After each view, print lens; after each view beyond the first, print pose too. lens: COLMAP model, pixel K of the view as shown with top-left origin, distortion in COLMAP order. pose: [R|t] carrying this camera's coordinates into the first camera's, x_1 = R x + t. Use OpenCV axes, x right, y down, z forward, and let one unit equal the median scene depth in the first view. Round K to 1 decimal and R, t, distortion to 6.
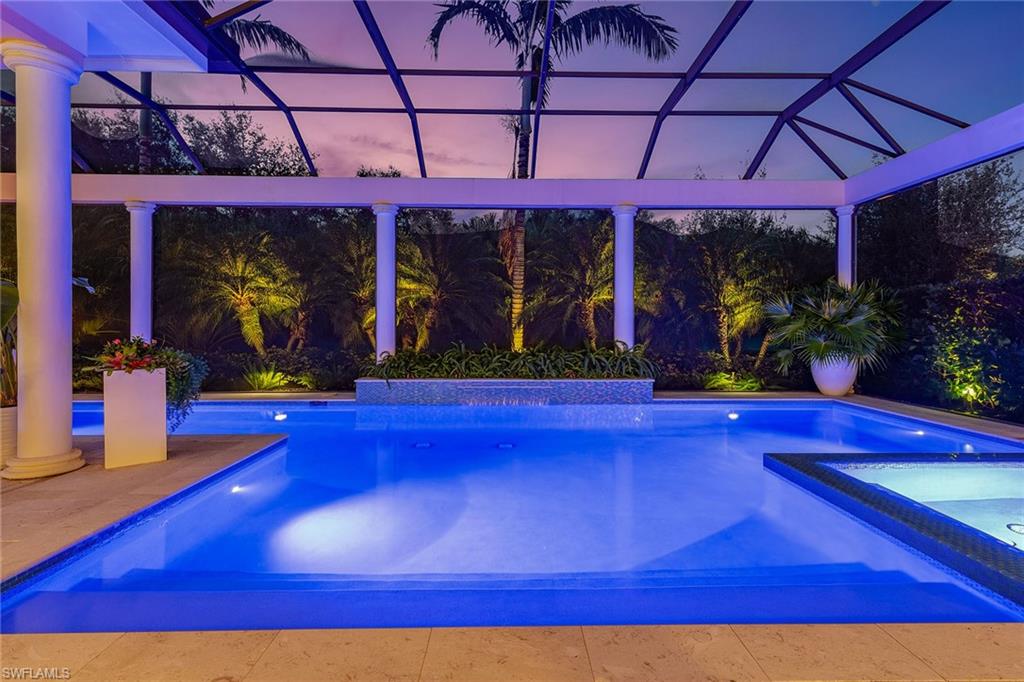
lens RADIAL K [[472.5, 0, 514.6], [0, 472.5, 344.4], [0, 0, 1]] dist [0.003582, 0.000260]
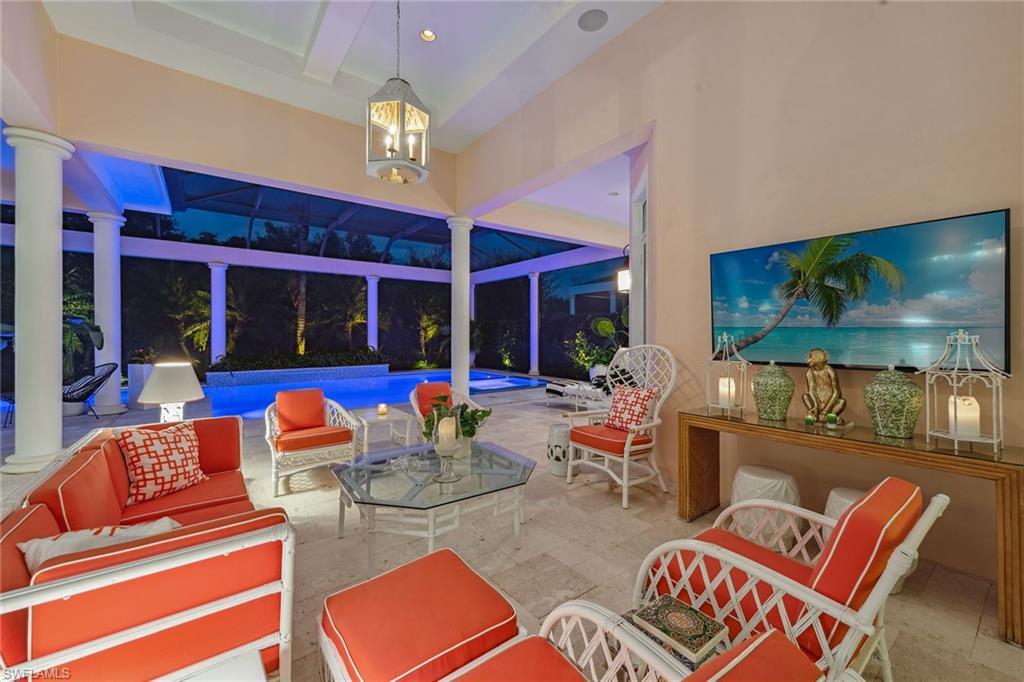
lens RADIAL K [[399.5, 0, 511.3], [0, 399.5, 336.7], [0, 0, 1]] dist [0.000996, 0.000028]
pose [[0.810529, -0.005077, 0.585676, -0.234087], [0.022933, 0.999471, -0.023073, 0.005154], [-0.585249, 0.032132, 0.810217, -0.573082]]
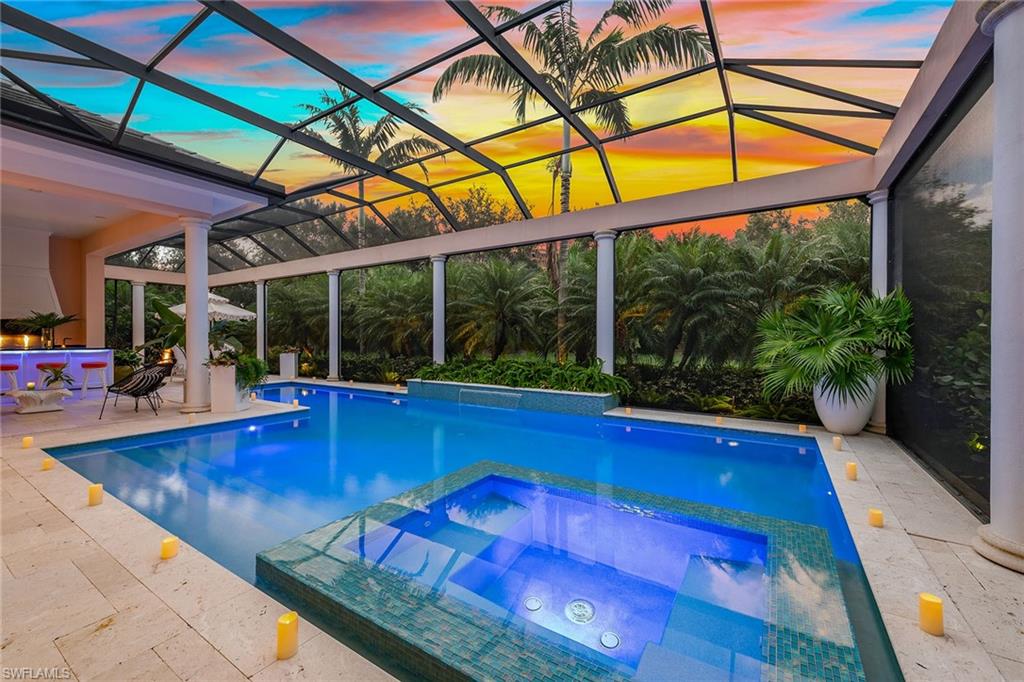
lens RADIAL K [[421.9, 0, 509.3], [0, 421.9, 338.7], [0, 0, 1]] dist [0.014493, -0.000248]
pose [[0.830387, 0.003488, -0.557176, 0.545740], [-0.019844, 0.999531, -0.023317, -0.020628], [0.556834, 0.030419, 0.830067, 0.089717]]
